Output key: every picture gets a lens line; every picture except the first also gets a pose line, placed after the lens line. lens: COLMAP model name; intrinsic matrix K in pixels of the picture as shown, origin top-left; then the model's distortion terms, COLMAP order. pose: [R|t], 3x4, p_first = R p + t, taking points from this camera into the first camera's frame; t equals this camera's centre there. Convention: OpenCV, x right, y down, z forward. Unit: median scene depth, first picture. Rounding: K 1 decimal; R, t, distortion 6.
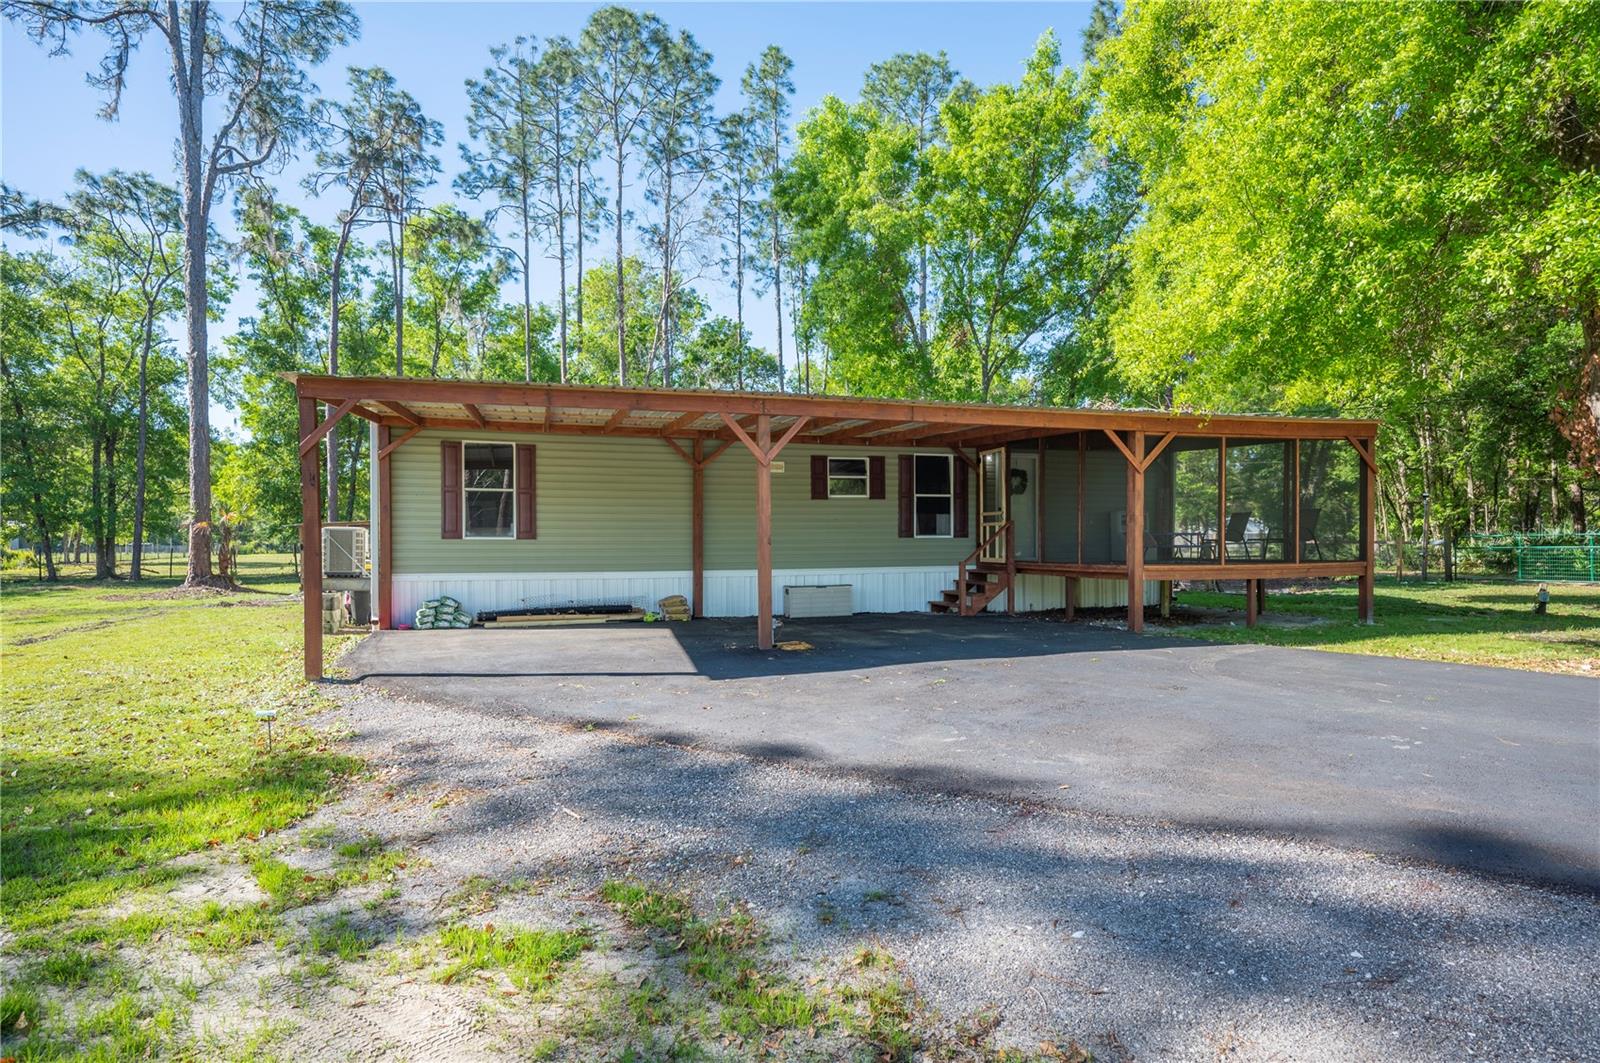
lens RADIAL K [[834.8, 0, 774.6], [0, 834.8, 544.0], [0, 0, 1]] dist [-0.002117, -0.000761]
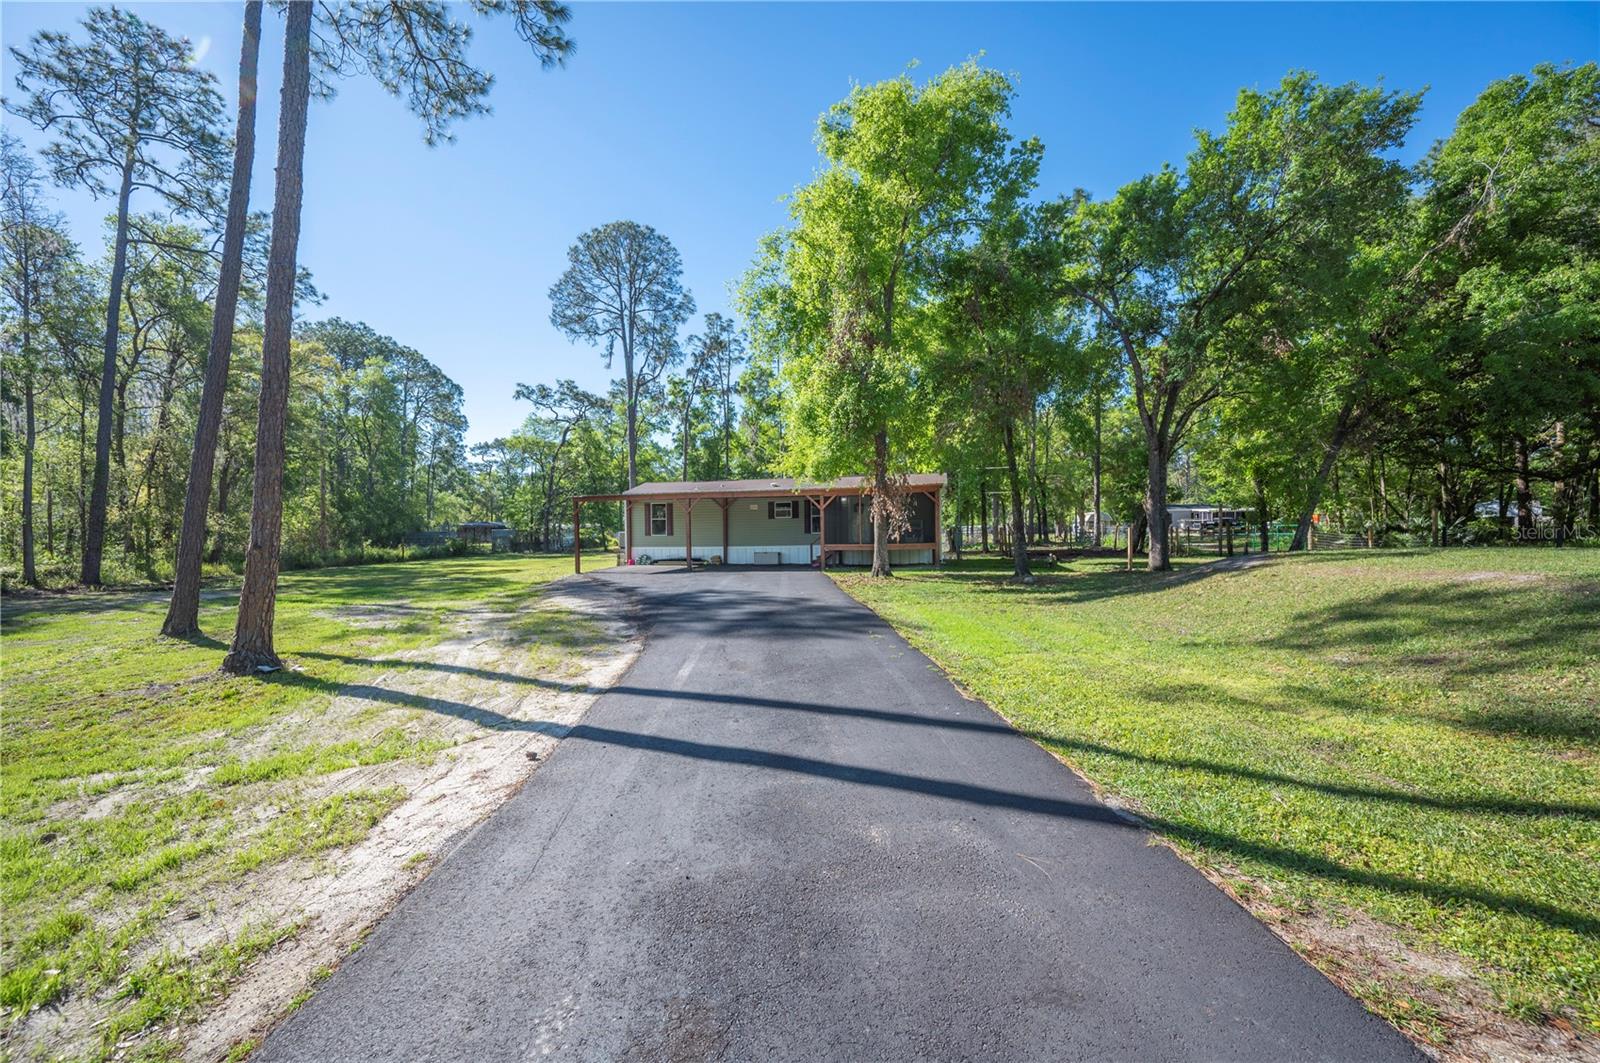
lens RADIAL K [[633.4, 0, 806.5], [0, 633.4, 530.5], [0, 0, 1]] dist [-0.000290, -0.000054]
pose [[0.872007, -0.008987, -0.489411, 0.673492], [0.008898, 0.999957, -0.002507, -0.007589], [0.489412, -0.002168, 0.872050, -0.394427]]
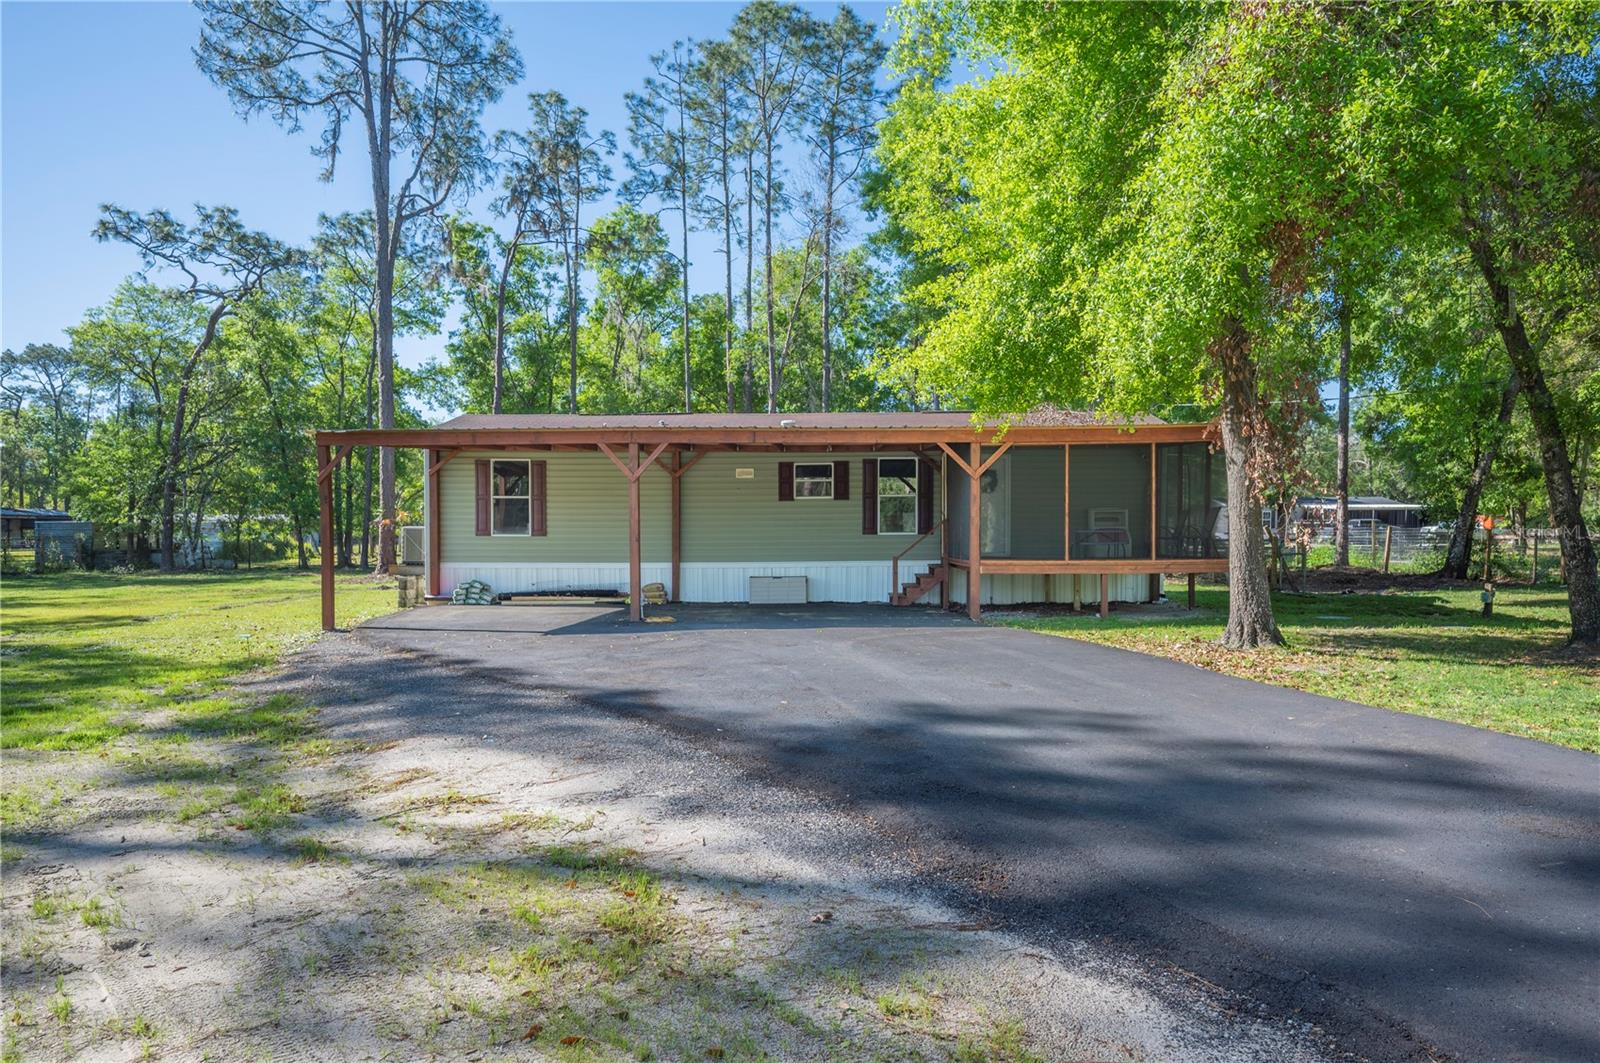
lens RADIAL K [[1018.0, 0, 823.5], [0, 1018.0, 537.7], [0, 0, 1]] dist [0.001116, -0.000867]
pose [[0.955627, 0.001724, -0.294575, 0.311969], [-0.001400, 0.999998, 0.001309, -0.003205], [0.294577, -0.000839, 0.955628, -0.186886]]
